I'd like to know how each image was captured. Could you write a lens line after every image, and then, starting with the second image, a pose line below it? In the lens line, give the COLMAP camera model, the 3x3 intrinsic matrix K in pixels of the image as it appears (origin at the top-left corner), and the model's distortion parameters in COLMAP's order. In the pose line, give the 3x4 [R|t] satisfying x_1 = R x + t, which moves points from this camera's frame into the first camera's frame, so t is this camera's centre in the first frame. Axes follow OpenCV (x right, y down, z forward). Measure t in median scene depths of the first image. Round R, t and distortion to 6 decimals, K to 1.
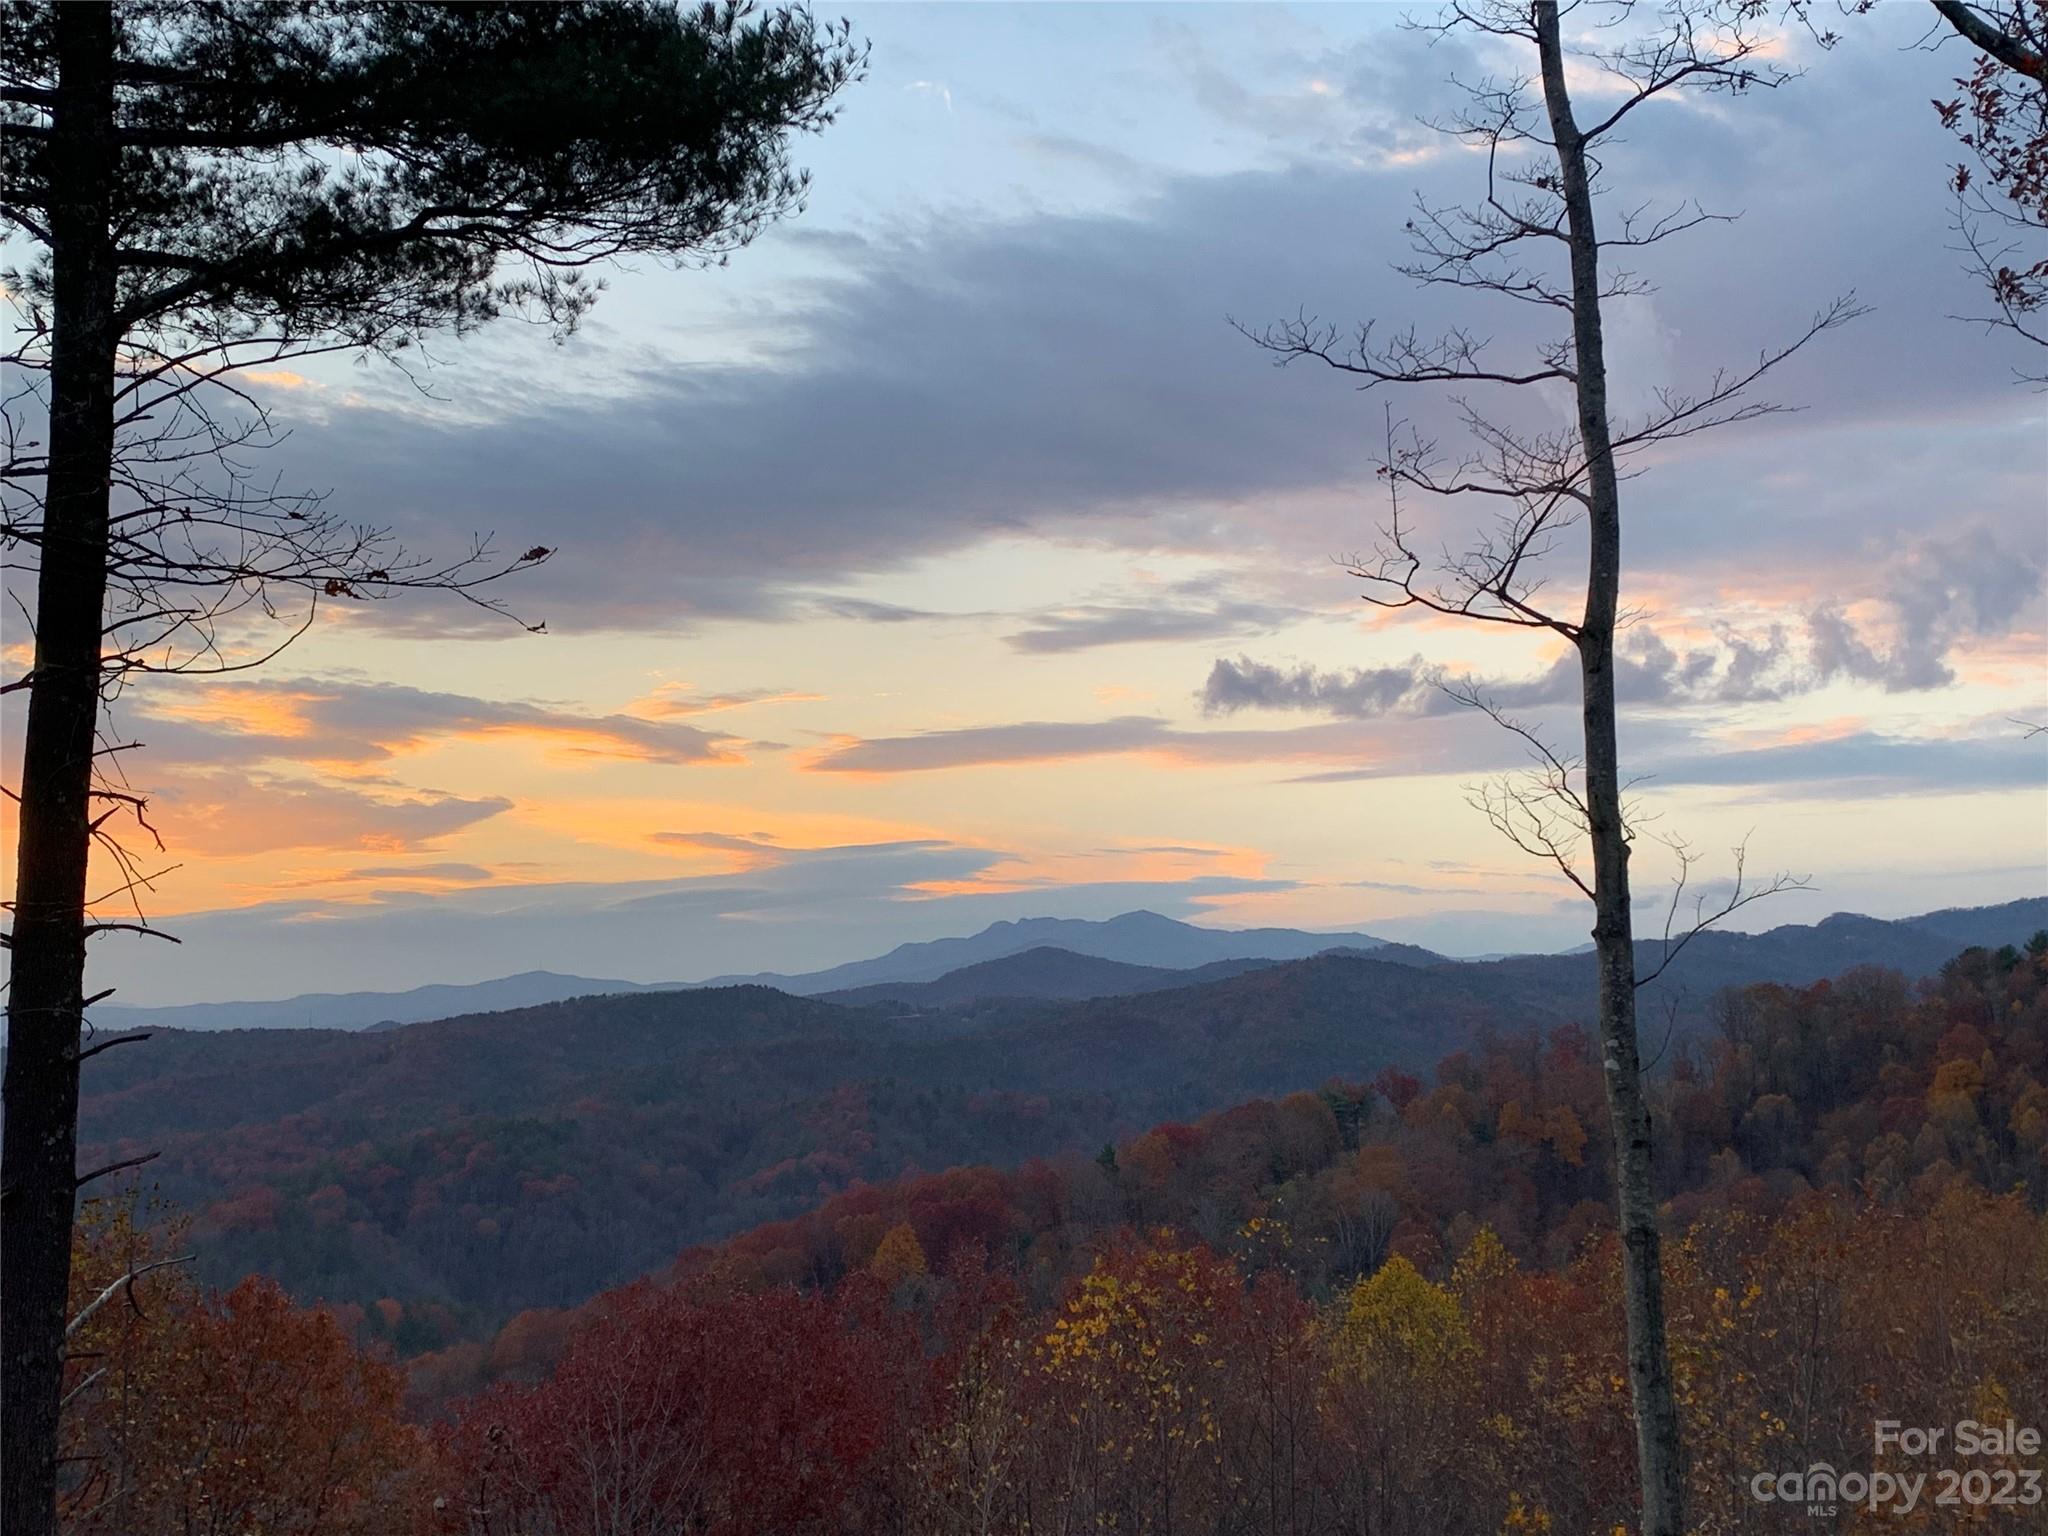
lens RADIAL K [[2439.0, 0, 1023.8], [0, 2439.0, 770.3], [0, 0, 1]] dist [0.016594, 0.000000]
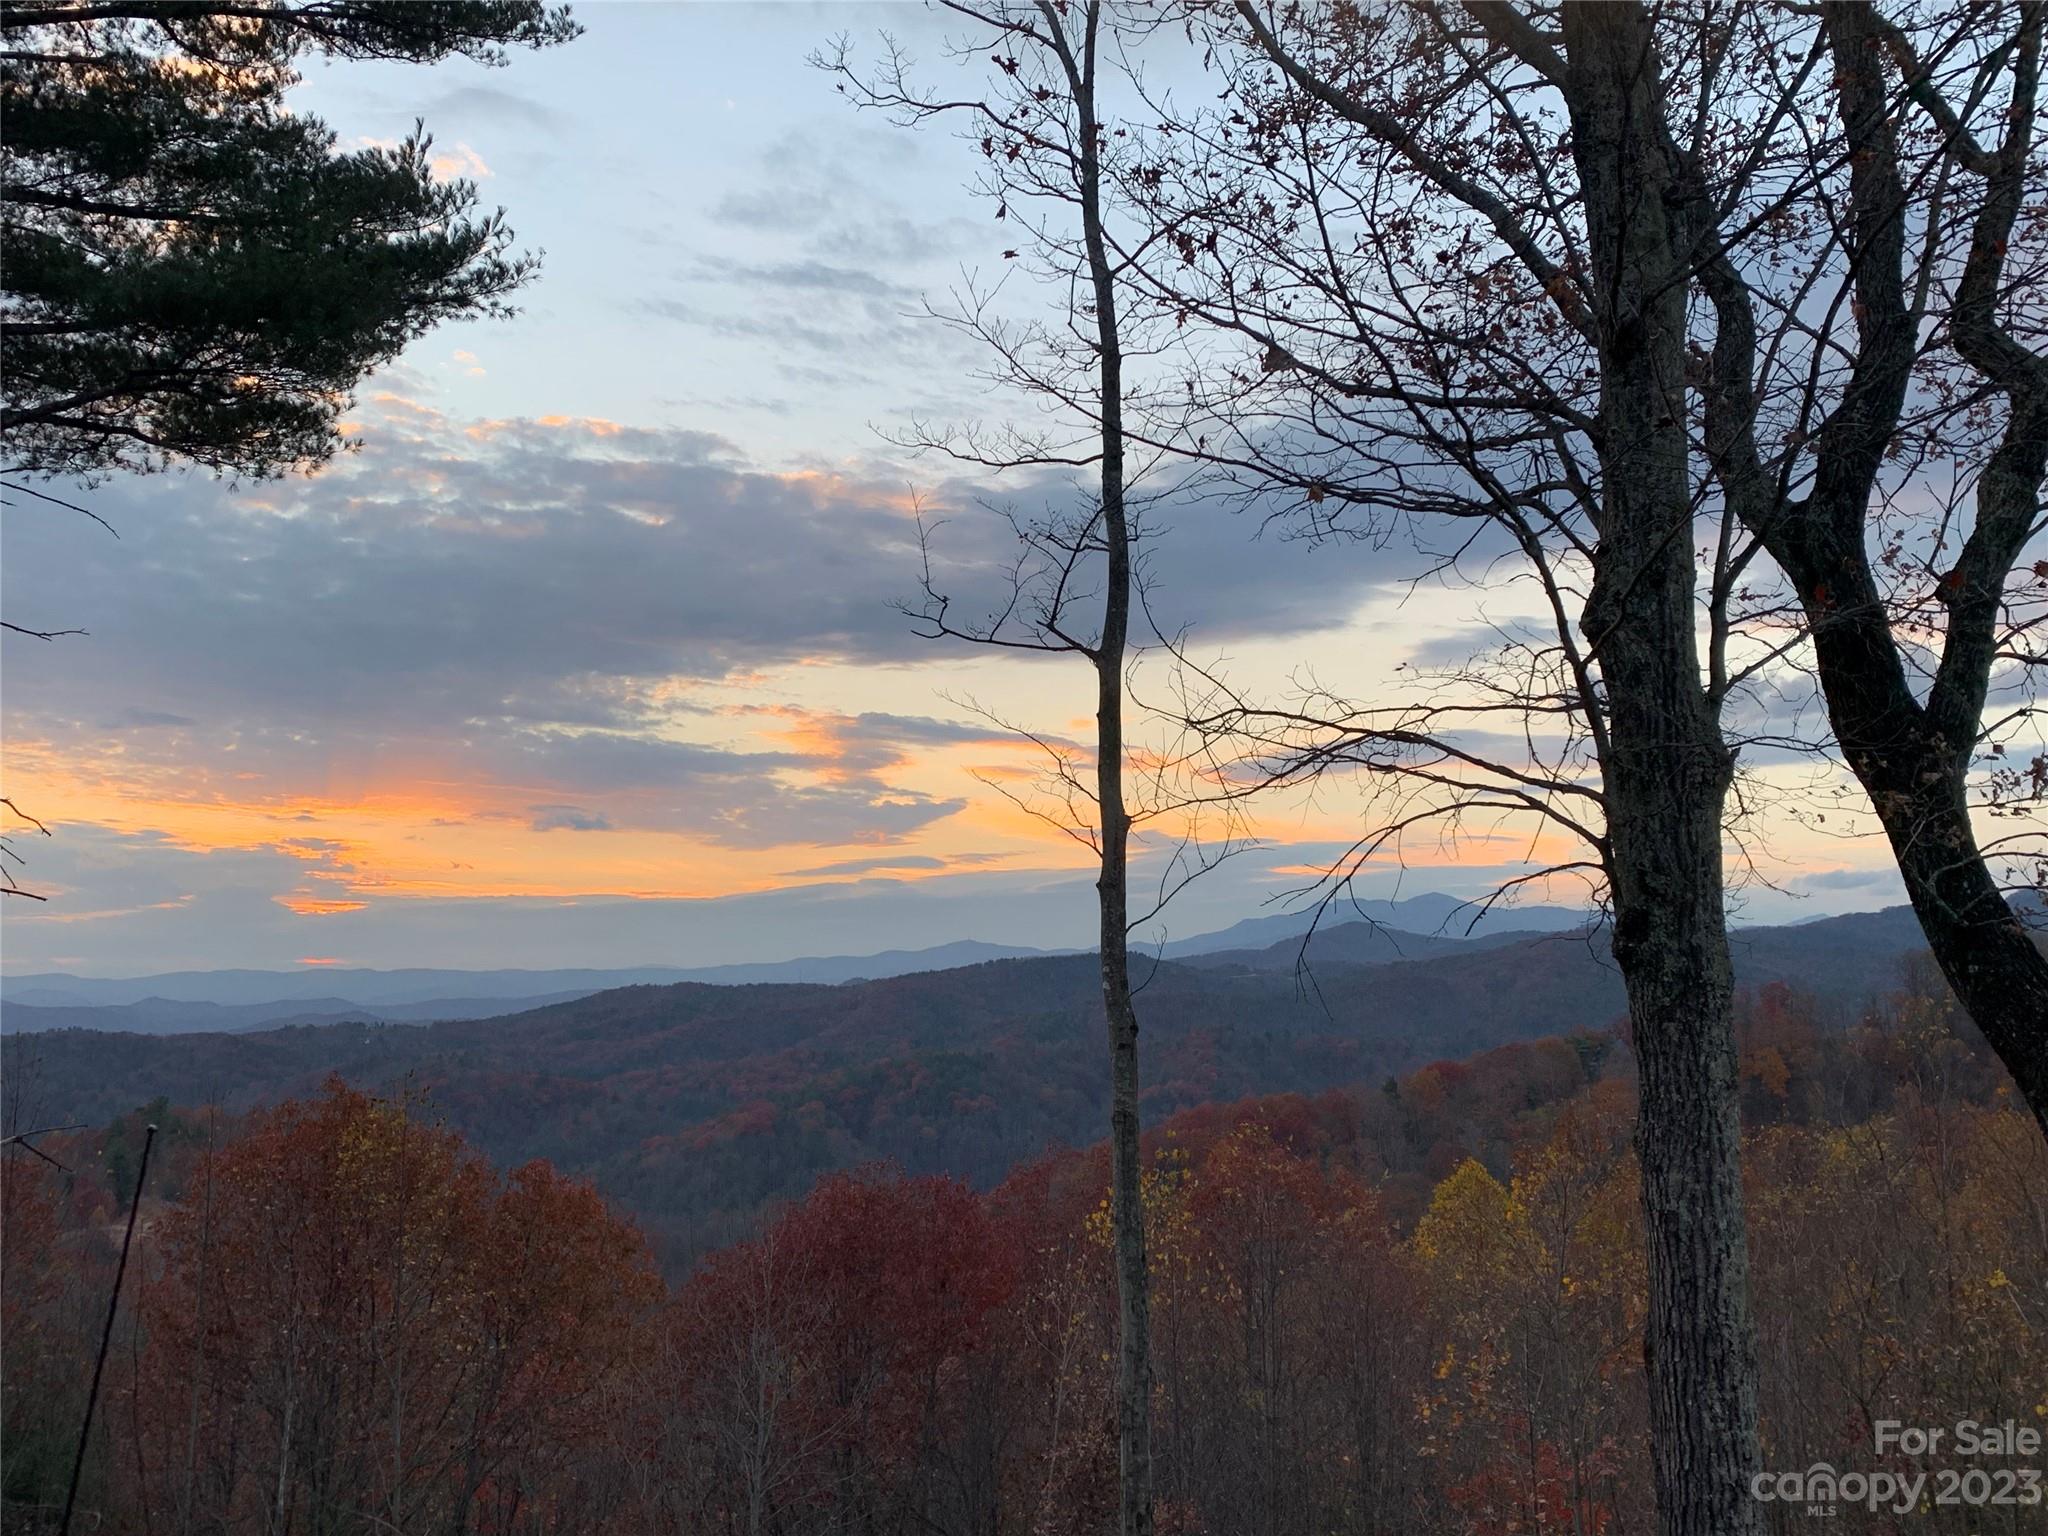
lens RADIAL K [[1881.1, 0, 1034.5], [0, 1881.1, 767.3], [0, 0, 1]] dist [0.051182, 0.000000]
pose [[0.984392, -0.019380, -0.174921, 0.372888], [0.017609, 0.999777, -0.011670, 0.015294], [0.175108, 0.008407, 0.984513, 0.007402]]
